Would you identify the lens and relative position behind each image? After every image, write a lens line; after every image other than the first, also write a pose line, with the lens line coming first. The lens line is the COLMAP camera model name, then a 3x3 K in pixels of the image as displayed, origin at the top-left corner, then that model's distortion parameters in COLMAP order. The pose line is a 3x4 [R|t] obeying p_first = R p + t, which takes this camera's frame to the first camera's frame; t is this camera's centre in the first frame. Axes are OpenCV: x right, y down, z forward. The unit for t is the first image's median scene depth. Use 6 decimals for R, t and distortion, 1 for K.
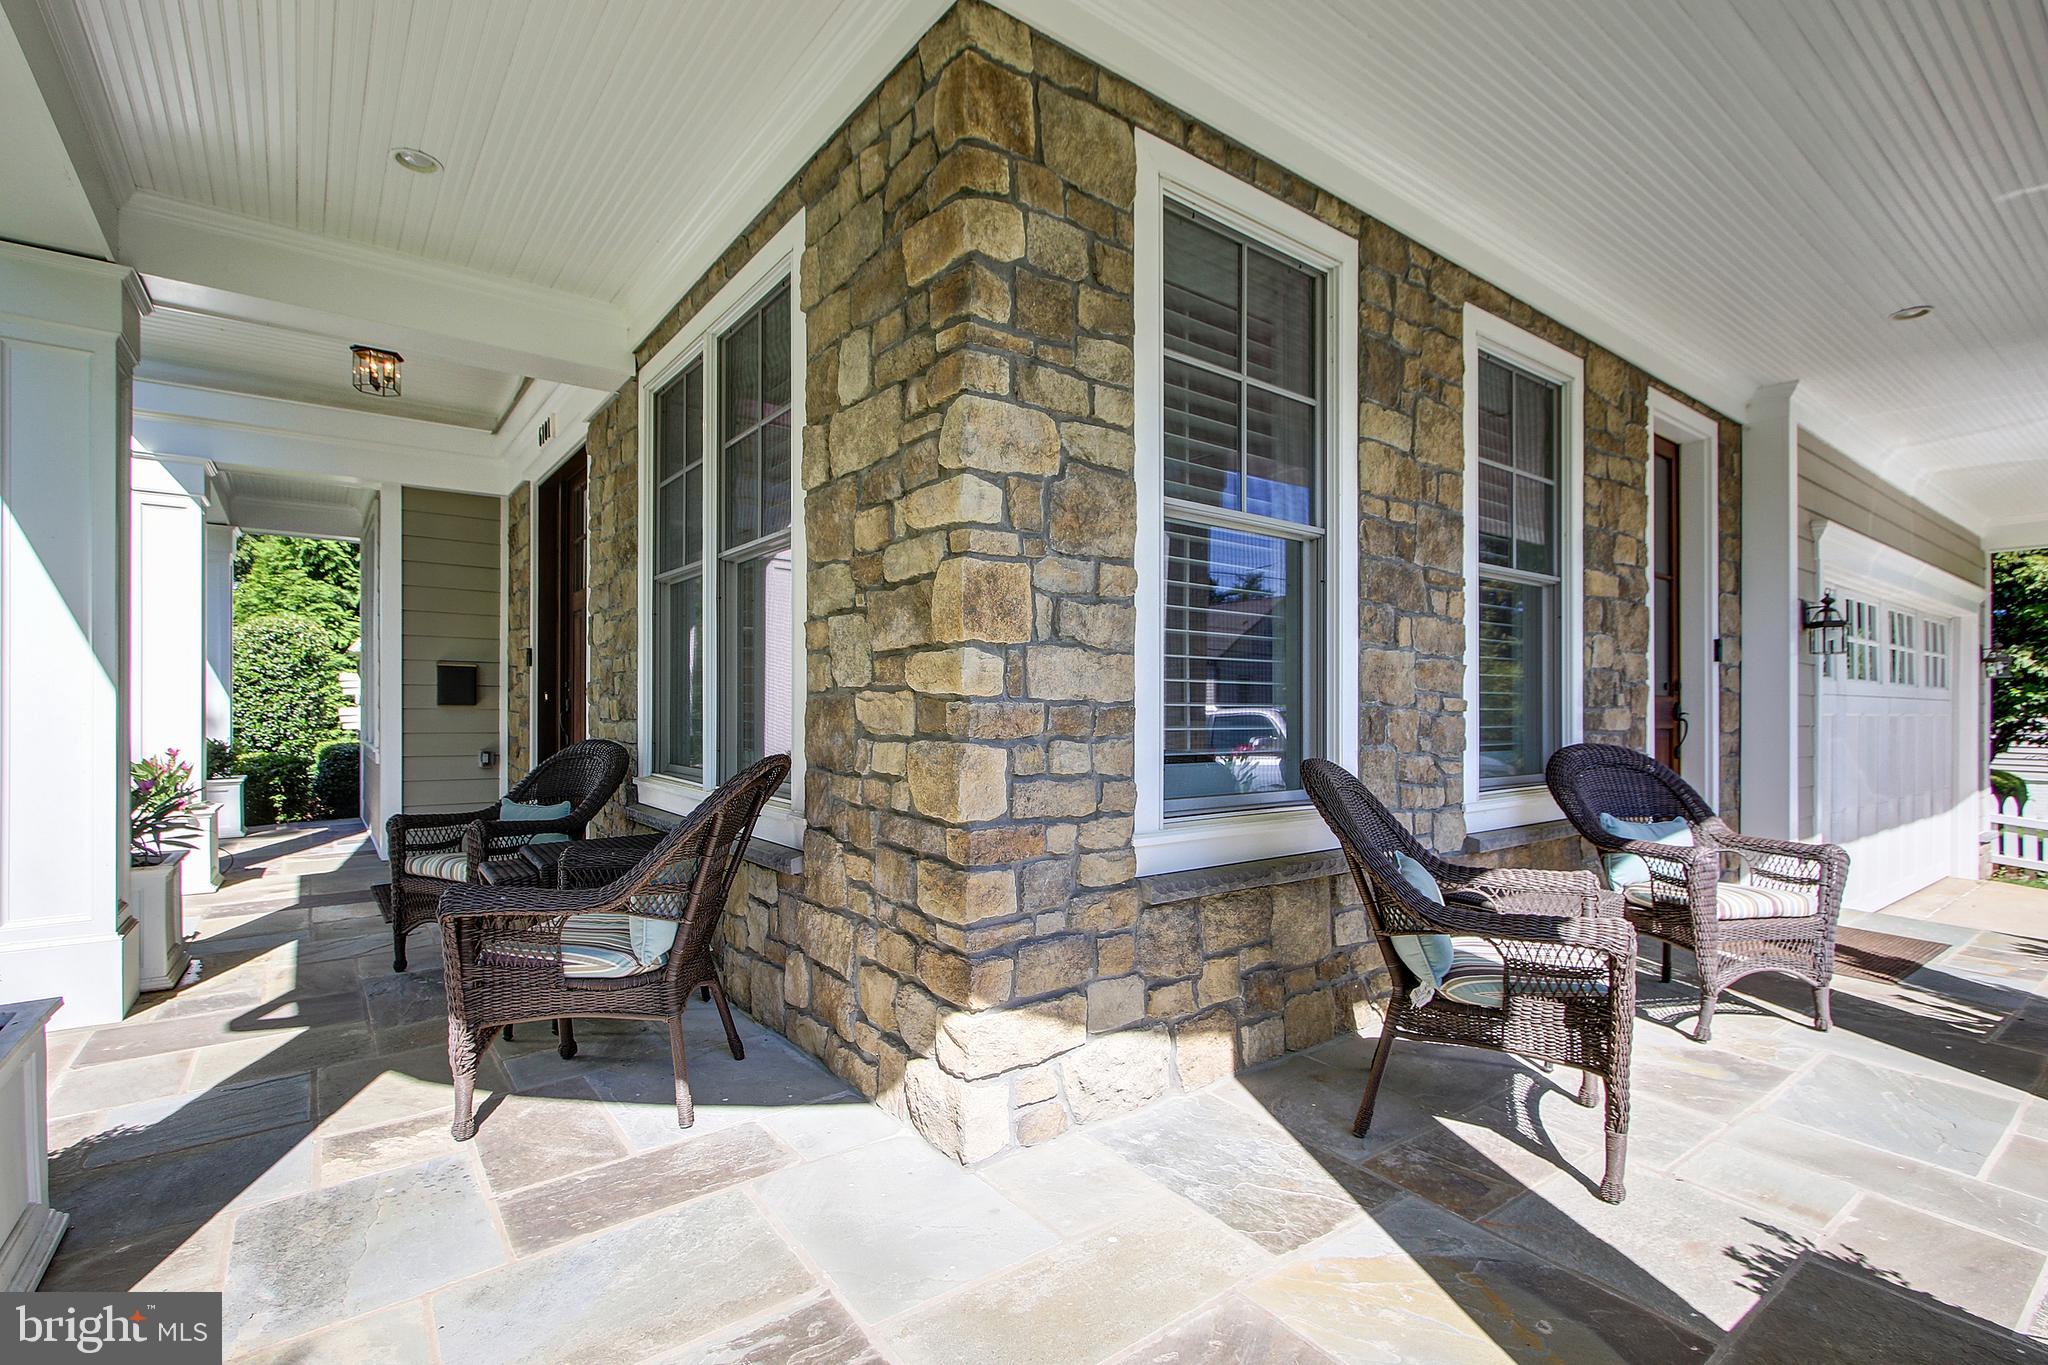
lens RADIAL K [[958.9, 0, 1026.6], [0, 958.9, 693.4], [0, 0, 1]] dist [-0.005556, 0.001852]
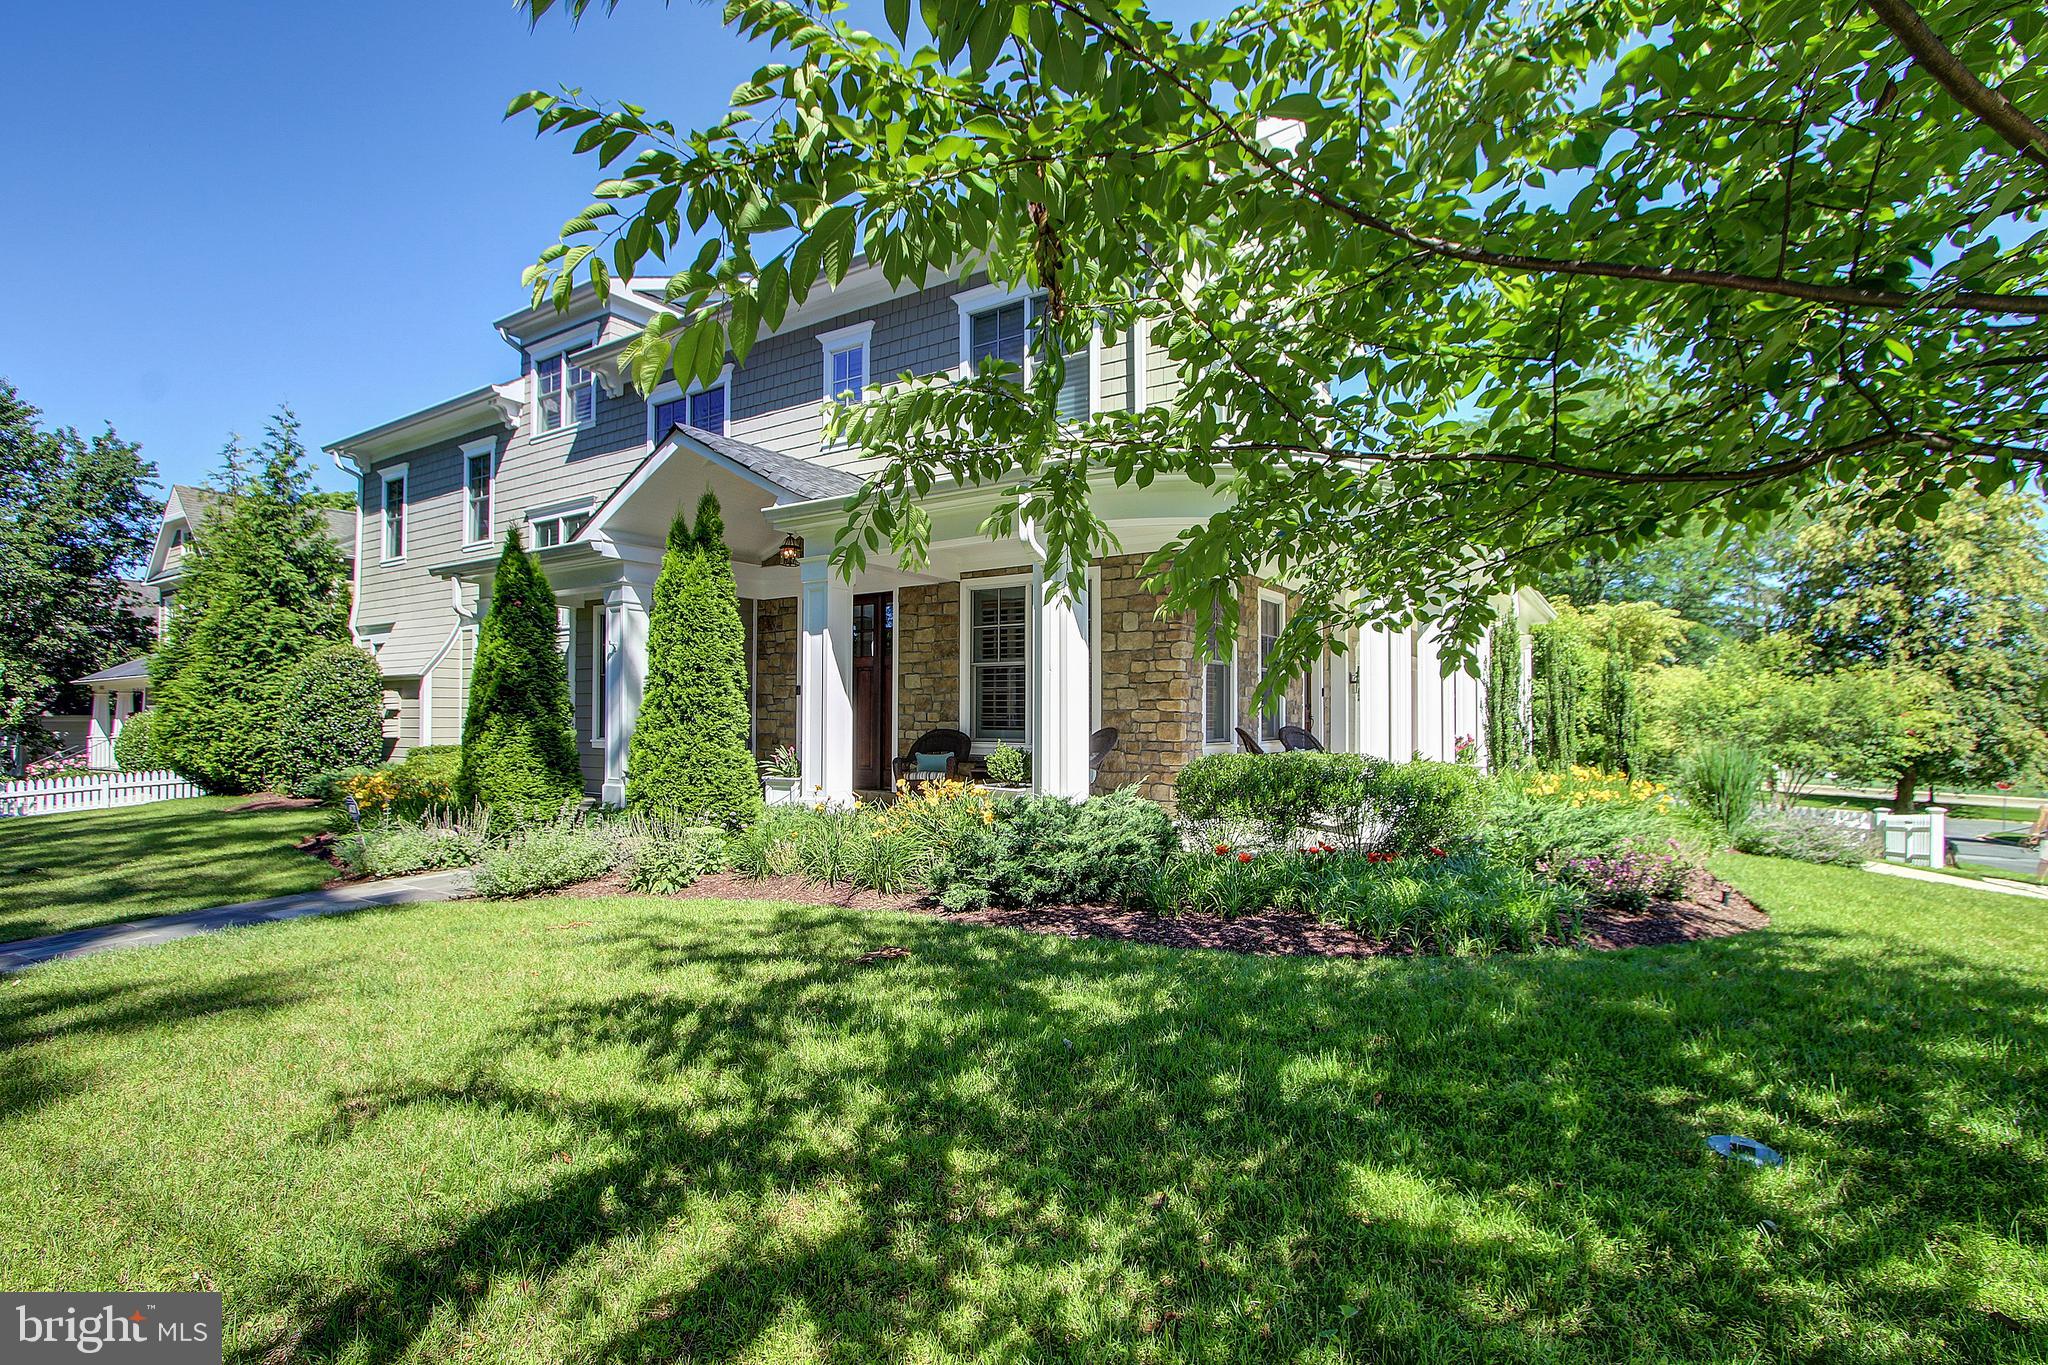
lens RADIAL K [[958.9, 0, 1022.0], [0, 958.9, 693.7], [0, 0, 1]] dist [-0.005556, 0.001852]
pose [[0.944383, 0.003194, 0.328833, -1.824265], [0.000031, 0.999952, -0.009801, -0.030193], [-0.328848, 0.009266, 0.944337, -2.389336]]
